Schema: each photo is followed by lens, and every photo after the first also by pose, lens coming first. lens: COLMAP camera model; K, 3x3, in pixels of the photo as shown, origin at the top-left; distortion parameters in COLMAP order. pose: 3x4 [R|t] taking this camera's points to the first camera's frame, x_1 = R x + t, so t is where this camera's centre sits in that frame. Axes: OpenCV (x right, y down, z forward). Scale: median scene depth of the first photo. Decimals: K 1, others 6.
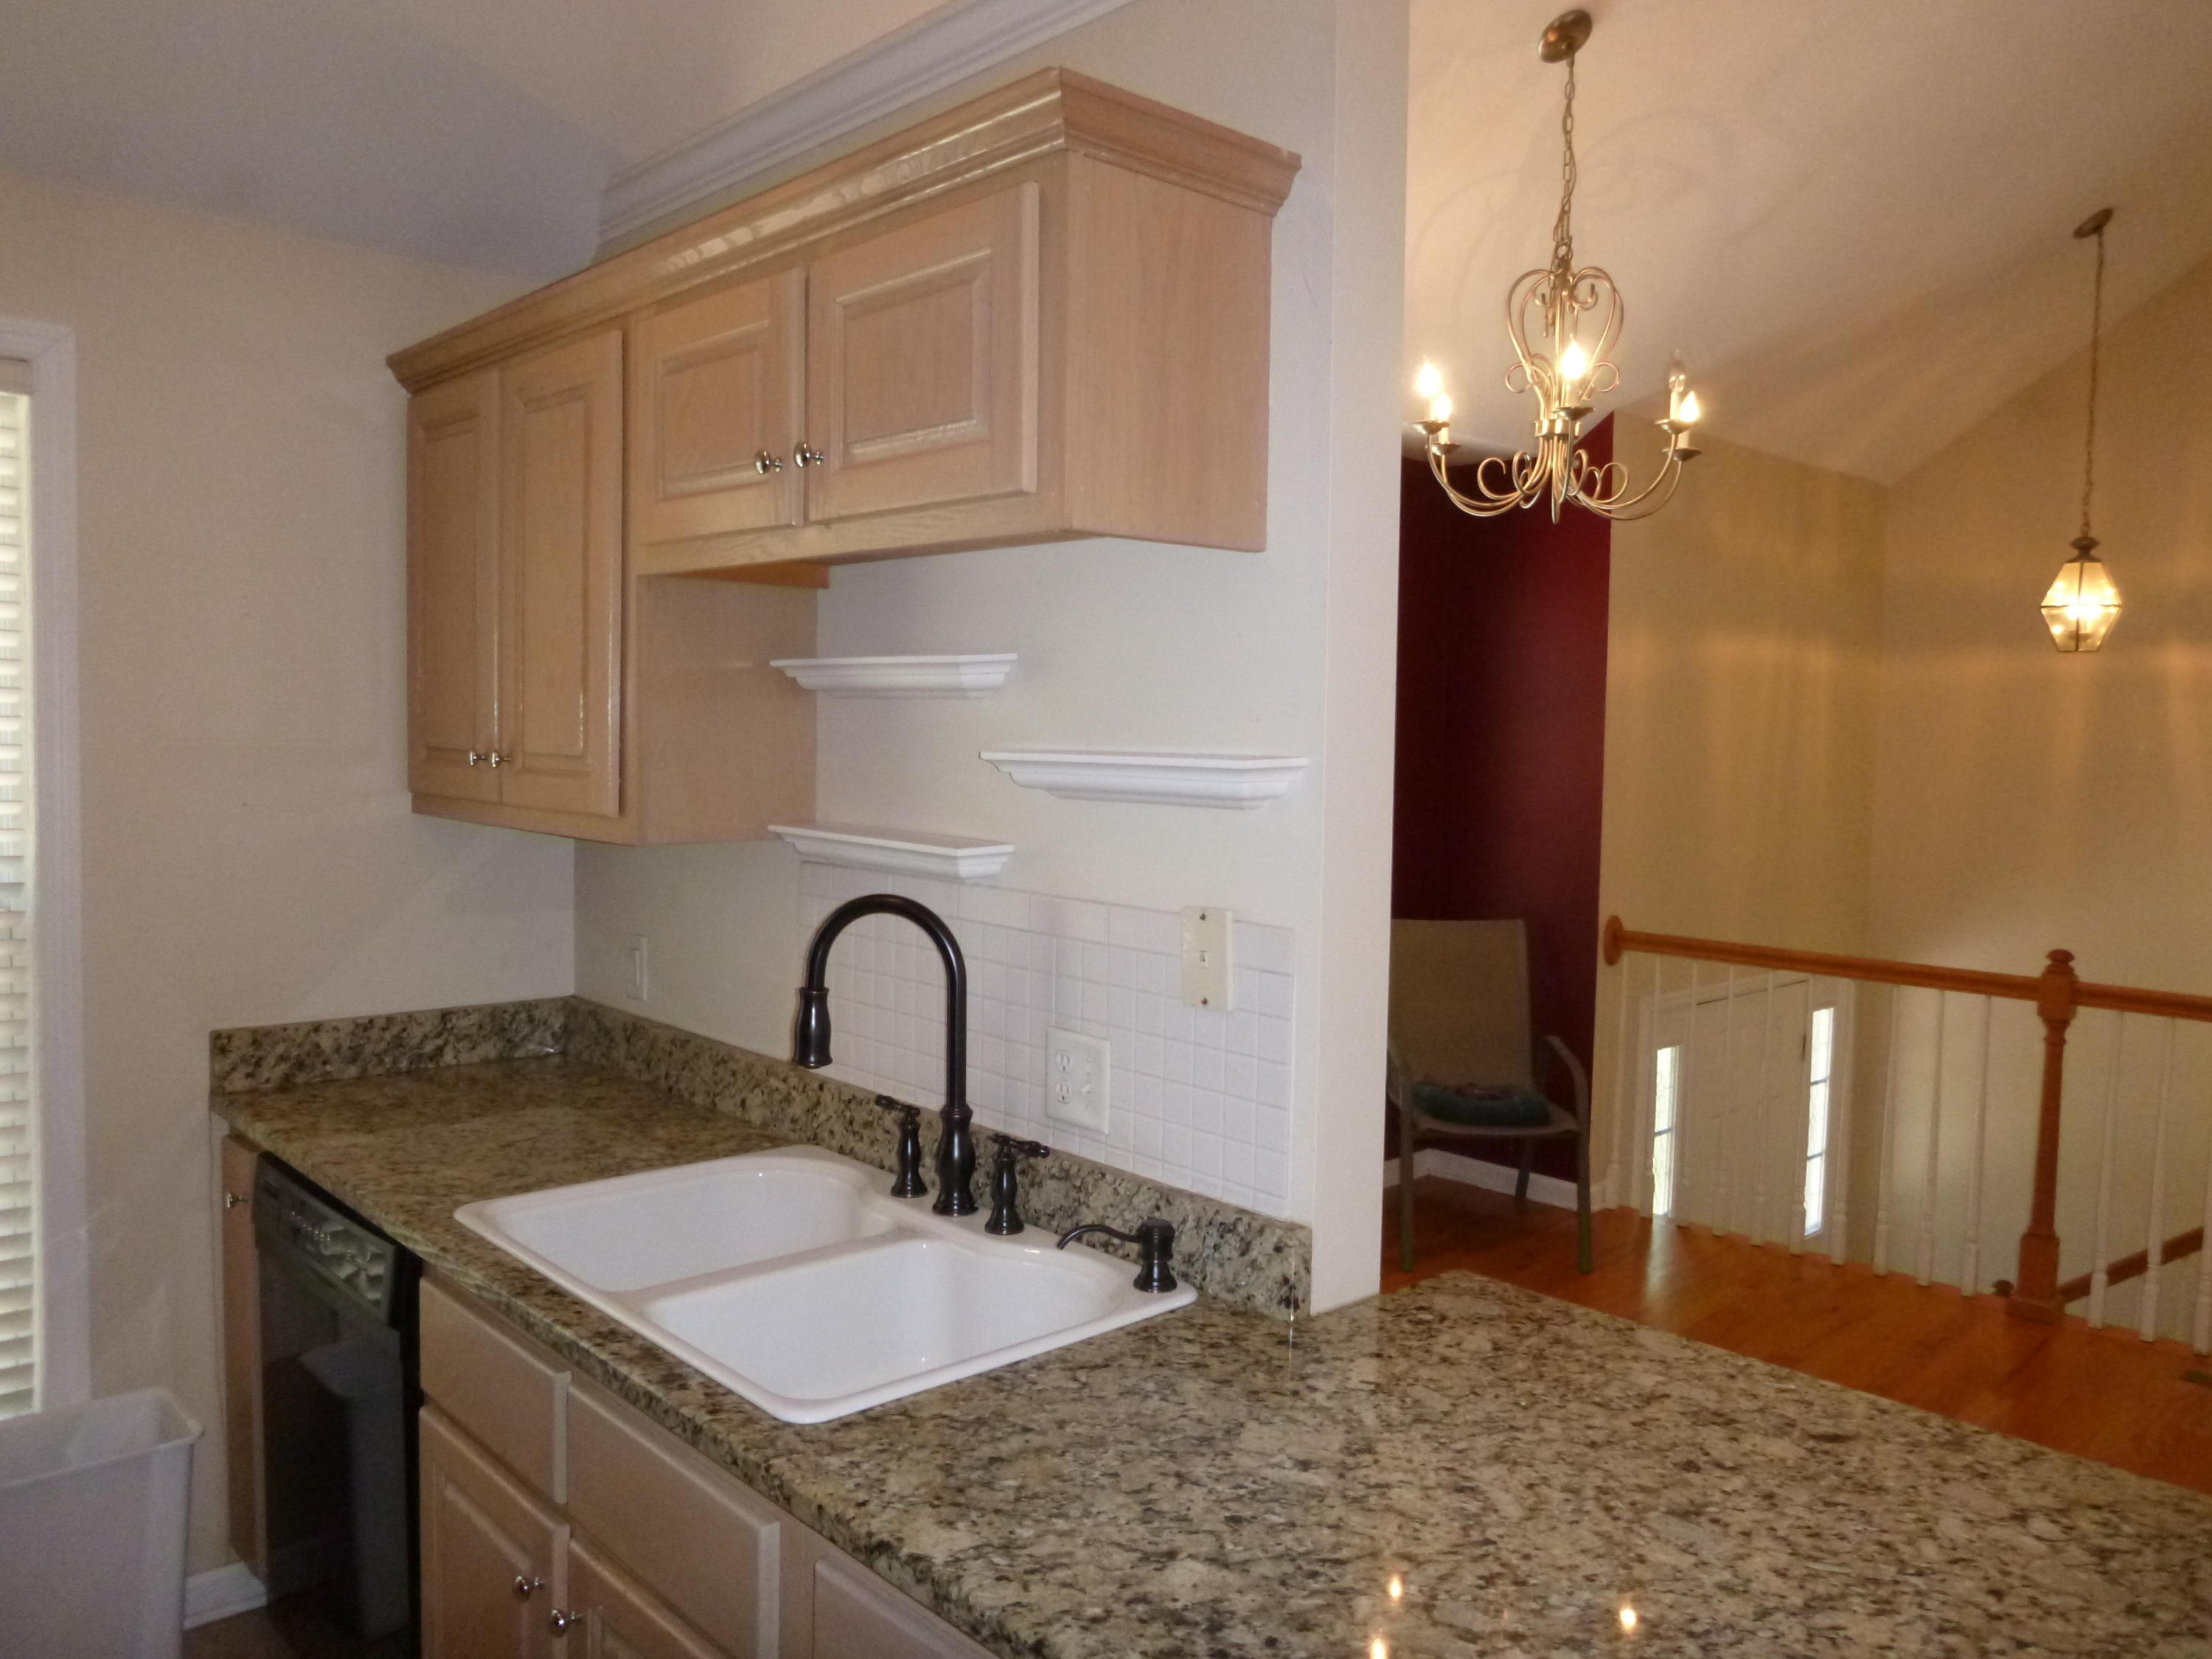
lens RADIAL K [[1632.8, 0, 1122.1], [0, 1632.8, 813.9], [0, 0, 1]] dist [-0.035516, 0.006396]
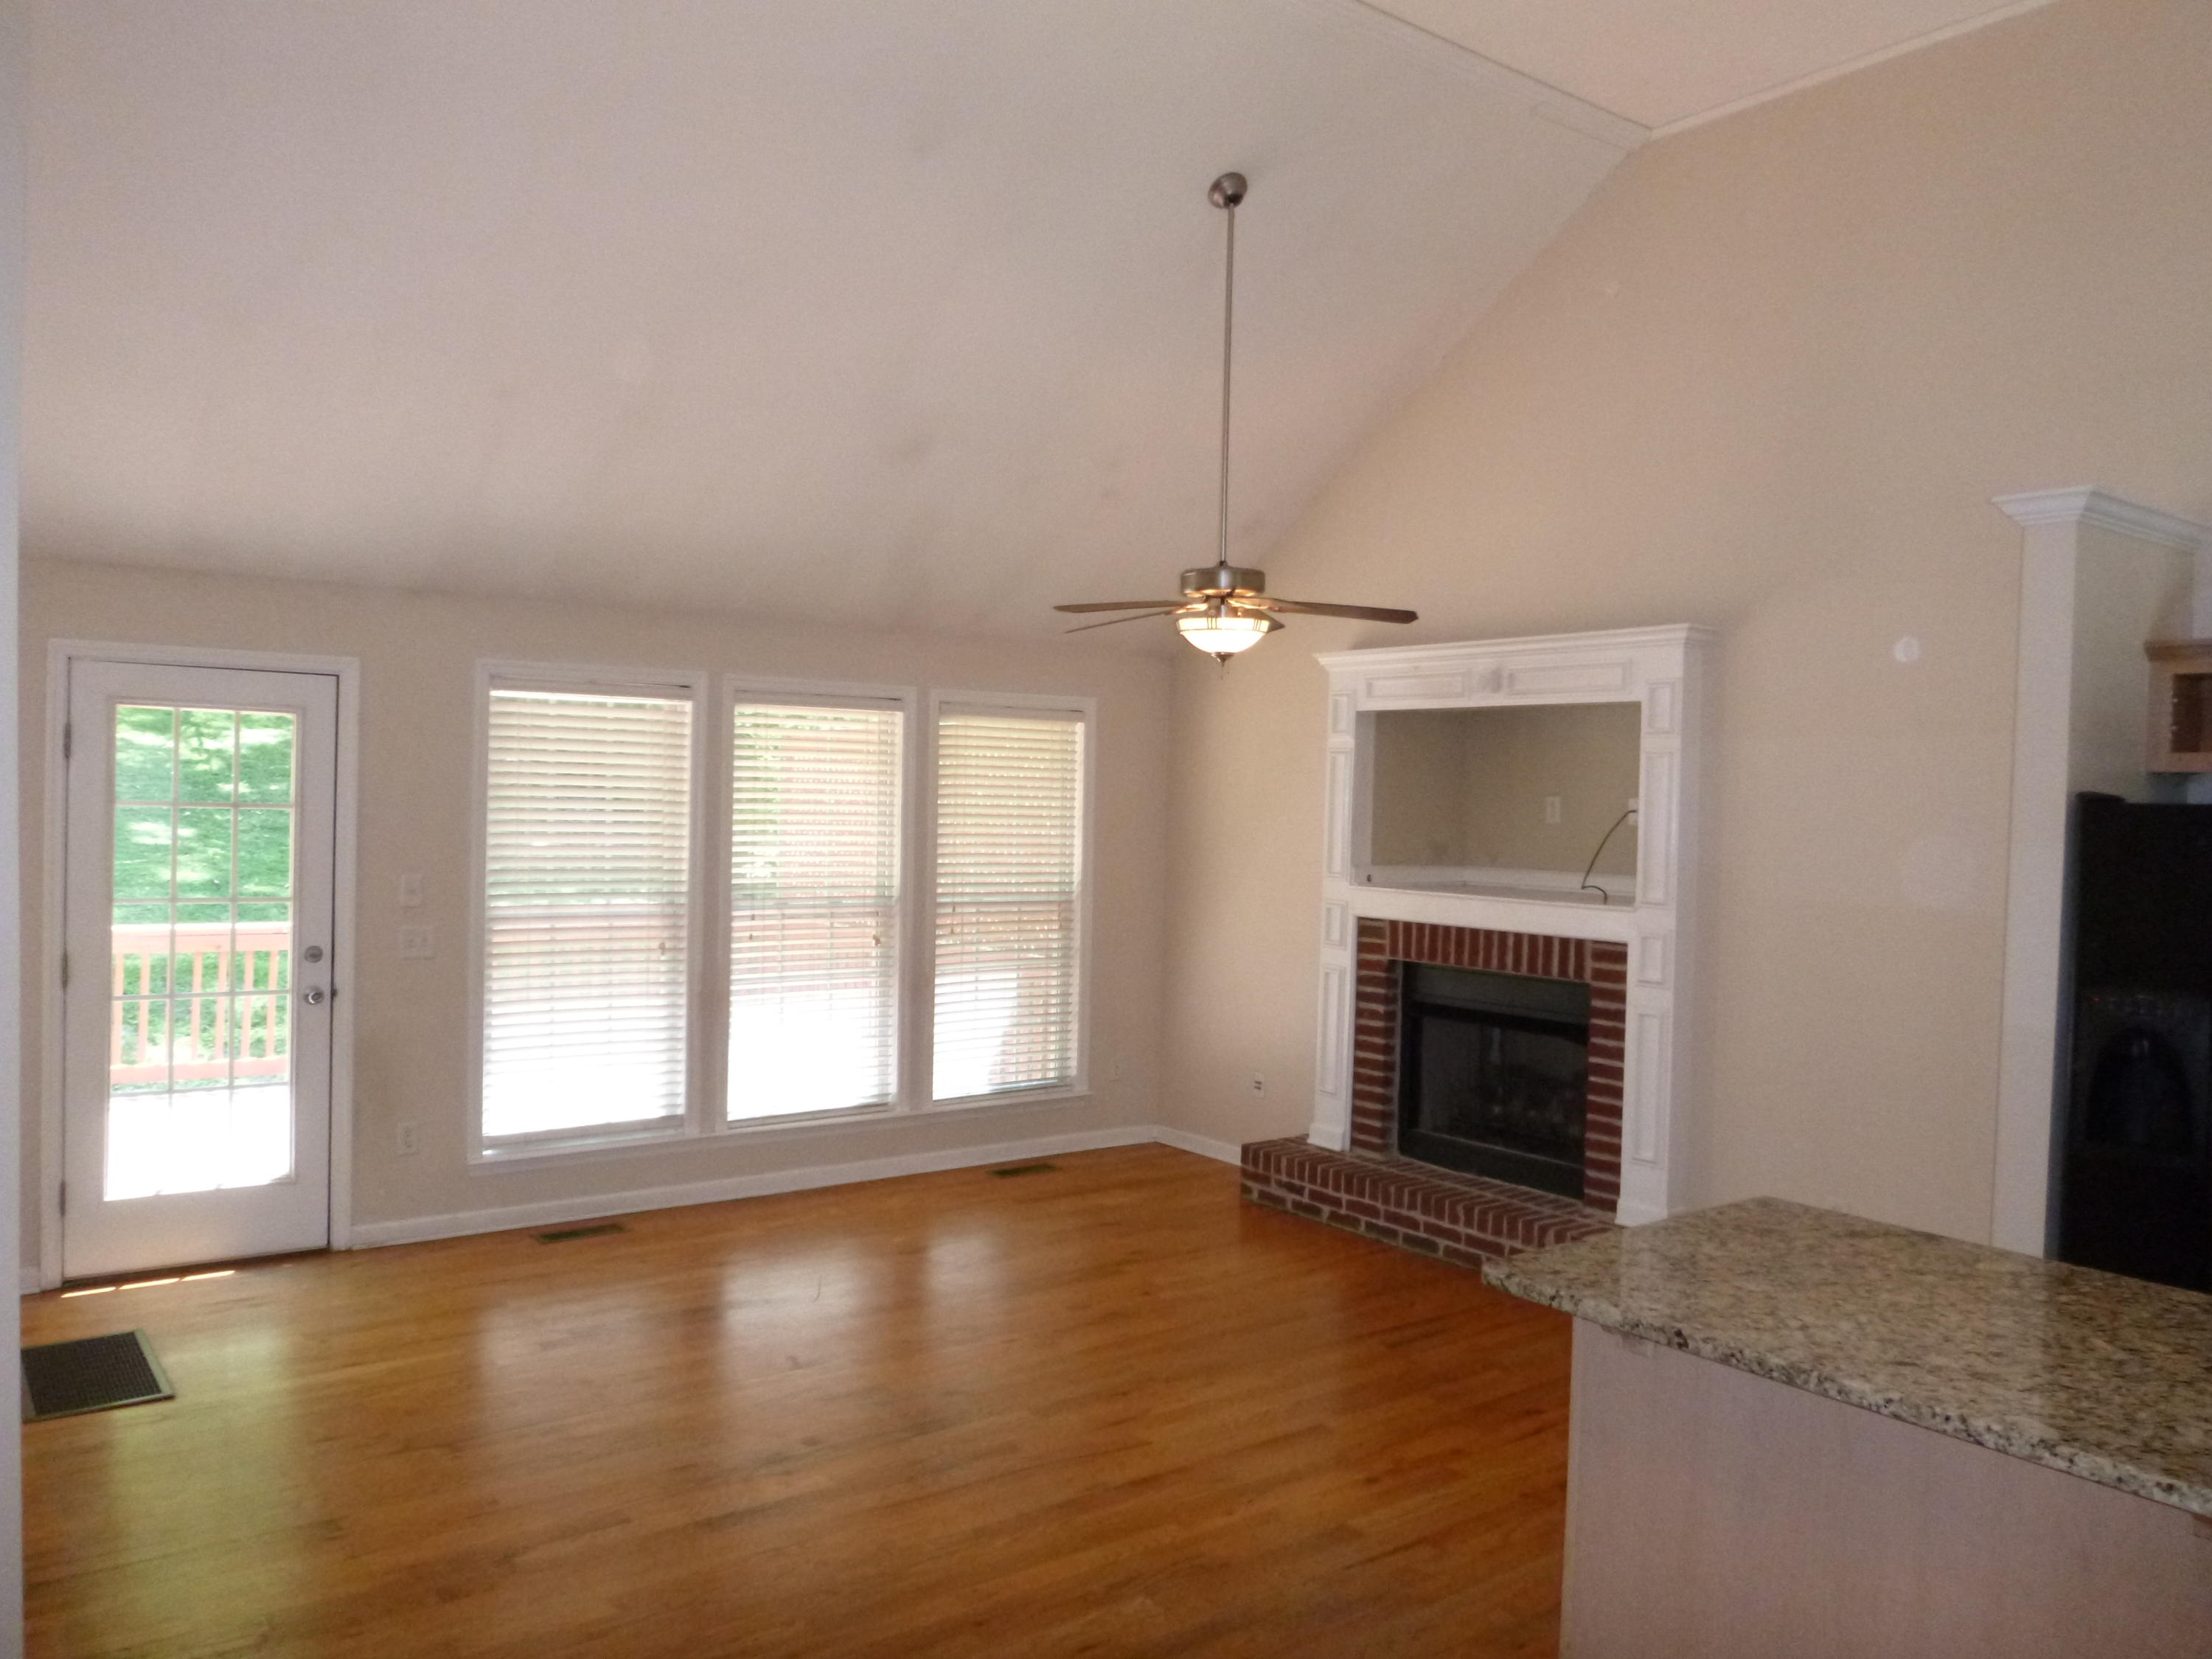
lens RADIAL K [[1632.8, 0, 1097.9], [0, 1632.8, 834.6], [0, 0, 1]] dist [-0.035516, 0.006396]
pose [[-0.991423, -0.046793, 0.122030, 0.929197], [-0.037124, 0.996076, 0.080341, -0.192736], [-0.125311, 0.075122, -0.989269, 2.312138]]
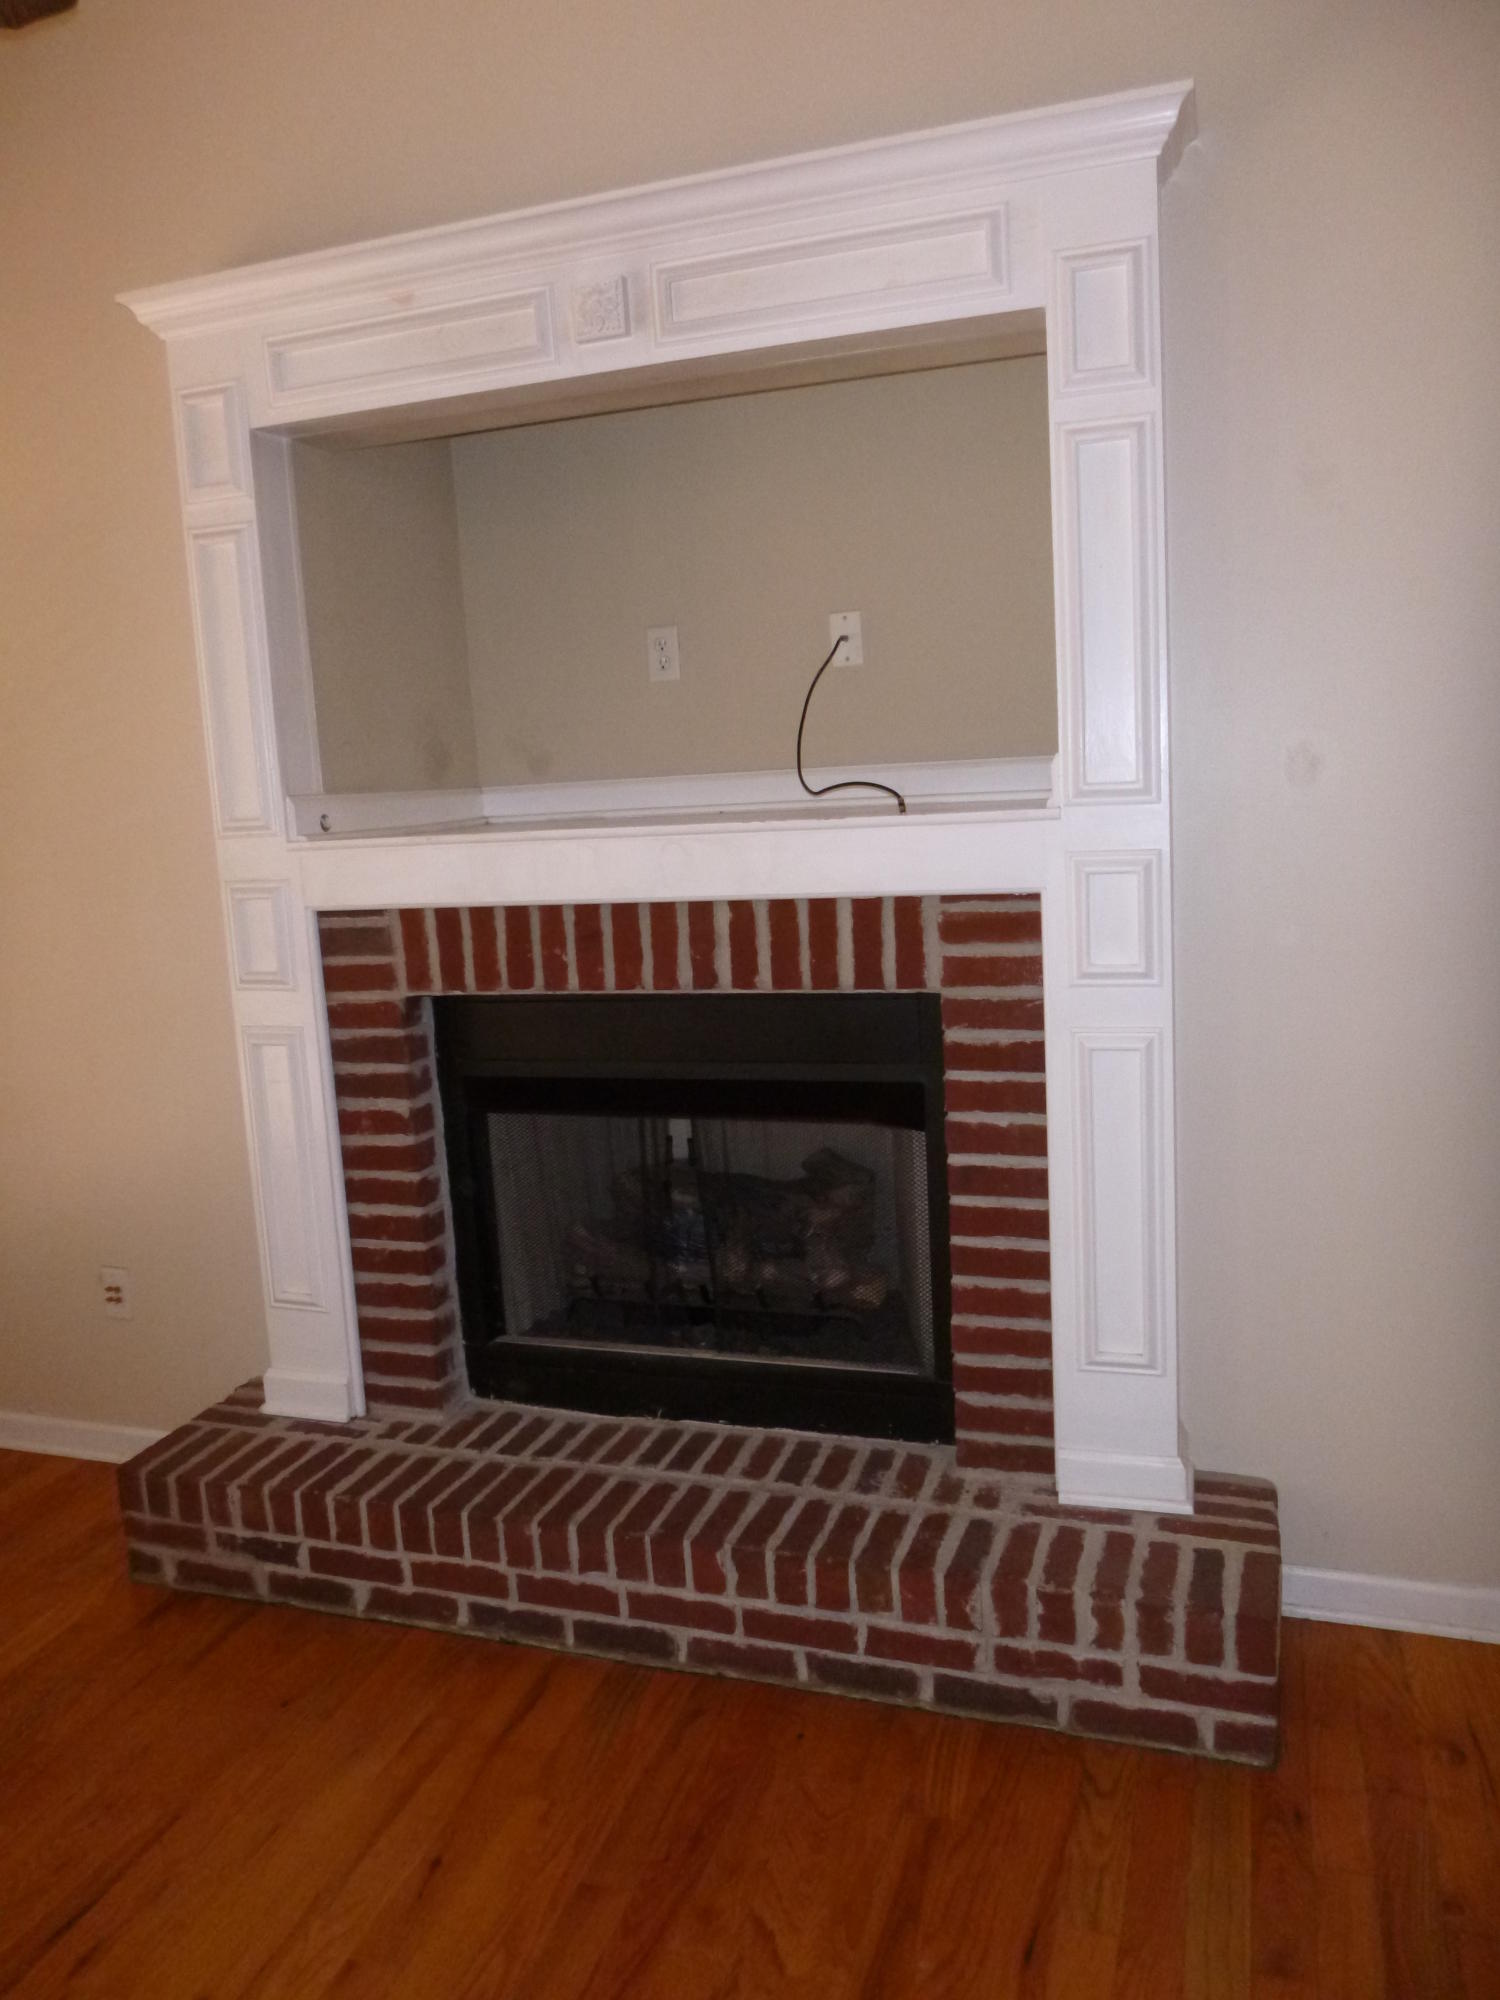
lens RADIAL K [[1476.3, 0, 752.1], [0, 1476.3, 1001.7], [0, 0, 1]] dist [-0.035516, 0.006396]
pose [[-0.891165, 0.100129, -0.442492, 1.069180], [0.013263, 0.980674, 0.195200, 0.094699], [0.453485, 0.168087, -0.875270, -0.069418]]
